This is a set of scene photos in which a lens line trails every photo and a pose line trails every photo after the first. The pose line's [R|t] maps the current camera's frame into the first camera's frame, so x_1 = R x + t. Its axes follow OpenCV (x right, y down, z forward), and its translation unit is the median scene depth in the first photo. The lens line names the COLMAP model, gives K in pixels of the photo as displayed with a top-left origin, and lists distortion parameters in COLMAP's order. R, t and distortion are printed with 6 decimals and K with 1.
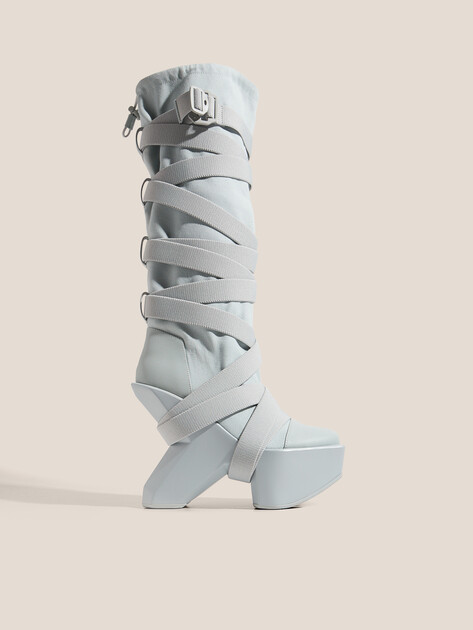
lens RADIAL K [[513.5, 0, 233.4], [0, 513.5, 314.4], [0, 0, 1]] dist [-0.003527, 0.001232]
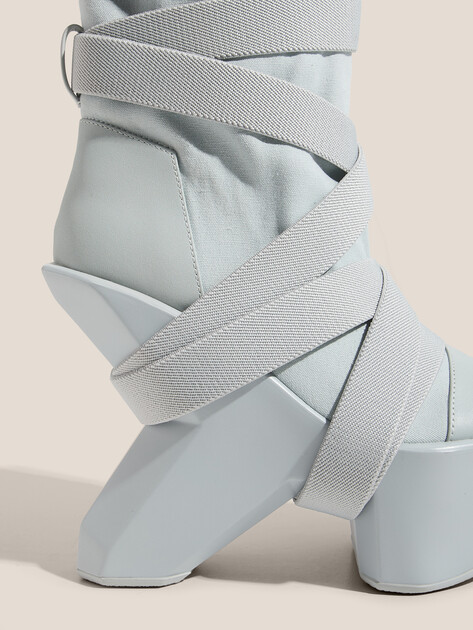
lens RADIAL K [[570.9, 0, 237.0], [0, 570.9, 311.2], [0, 0, 1]] dist [0.005756, 0.004050]
pose [[0.999979, 0.006326, -0.001101, -0.053166], [-0.005869, 0.969958, 0.243202, 0.060765], [0.002607, -0.243191, 0.969975, 0.570232]]
